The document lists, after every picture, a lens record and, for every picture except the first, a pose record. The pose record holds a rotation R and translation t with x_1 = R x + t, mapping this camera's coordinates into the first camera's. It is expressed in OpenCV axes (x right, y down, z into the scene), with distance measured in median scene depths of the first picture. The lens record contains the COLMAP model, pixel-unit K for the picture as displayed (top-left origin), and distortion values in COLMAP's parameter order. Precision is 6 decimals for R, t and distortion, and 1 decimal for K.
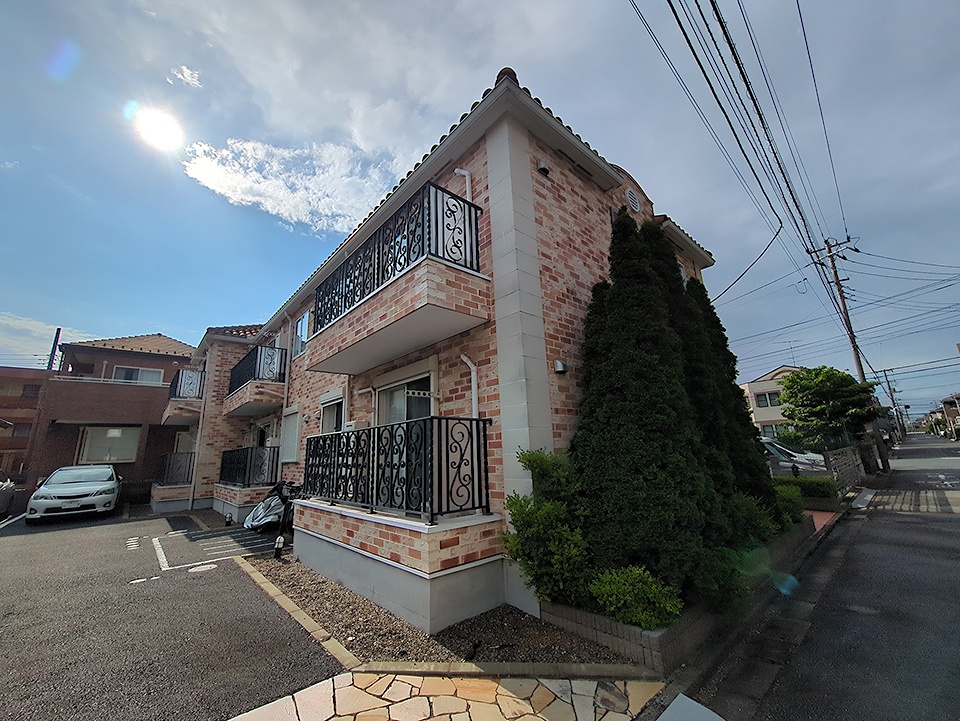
lens RADIAL K [[375.8, 0, 485.4], [0, 375.8, 364.3], [0, 0, 1]] dist [-0.001057, 0.001619]
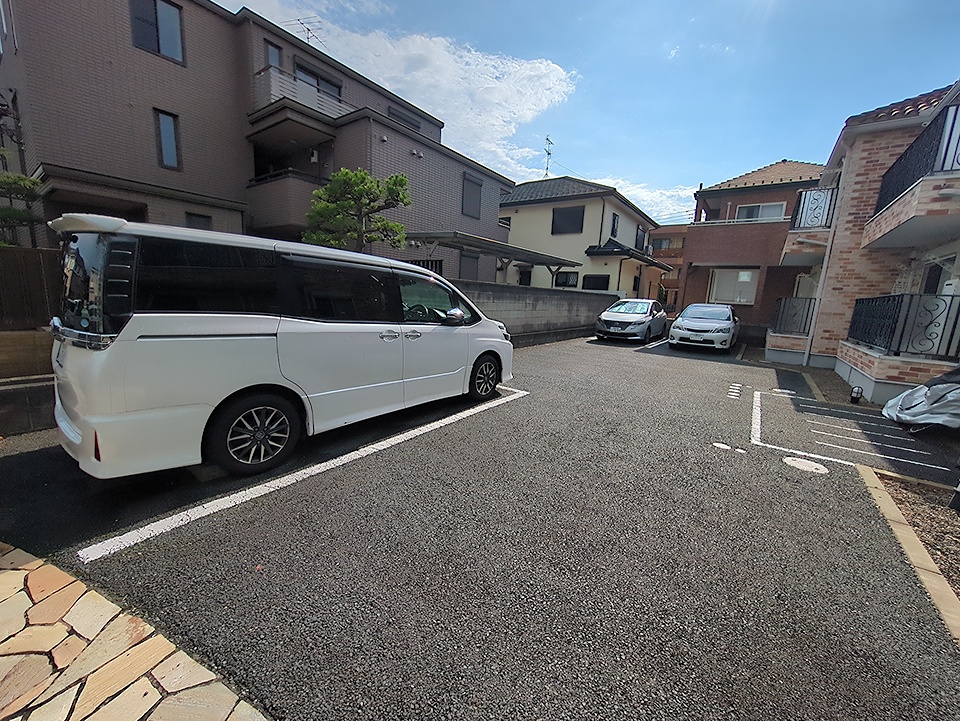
lens RADIAL K [[375.8, 0, 479.0], [0, 375.8, 361.3], [0, 0, 1]] dist [-0.001057, 0.001619]
pose [[0.187756, 0.221313, -0.956958, -0.118092], [0.163029, 0.953749, 0.252557, 0.045860], [0.968591, -0.203431, 0.142992, 0.171880]]
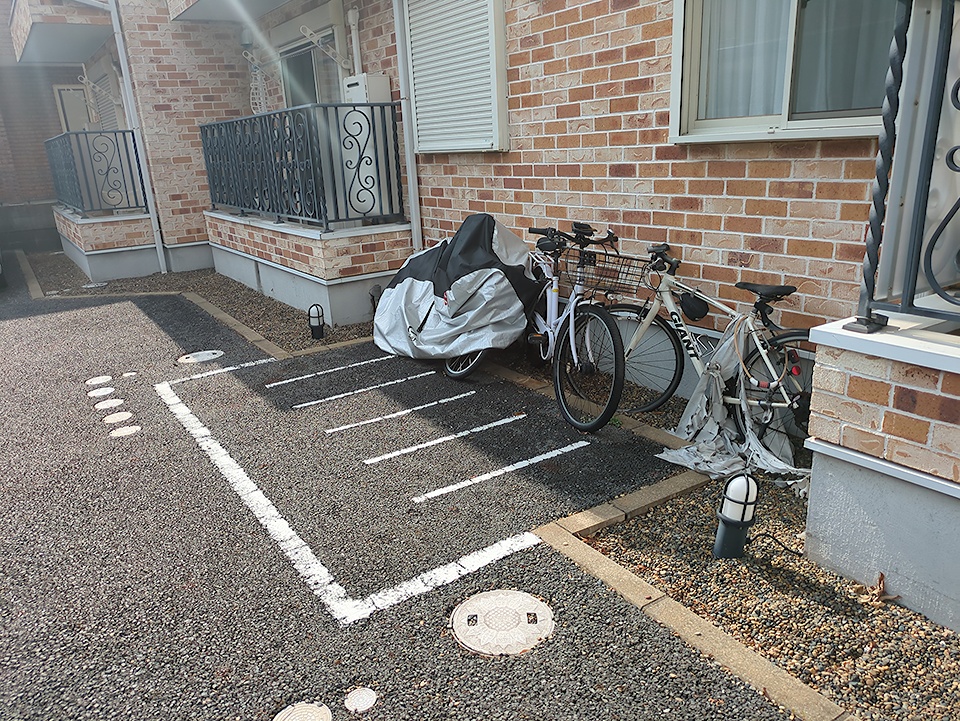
lens RADIAL K [[717.6, 0, 475.7], [0, 717.6, 364.1], [0, 0, 1]] dist [0.026947, 0.000827]
pose [[0.988145, 0.030968, -0.150368, -0.324369], [0.050790, 0.858351, 0.510544, 0.085508], [0.144878, -0.512128, 0.846602, 0.325045]]
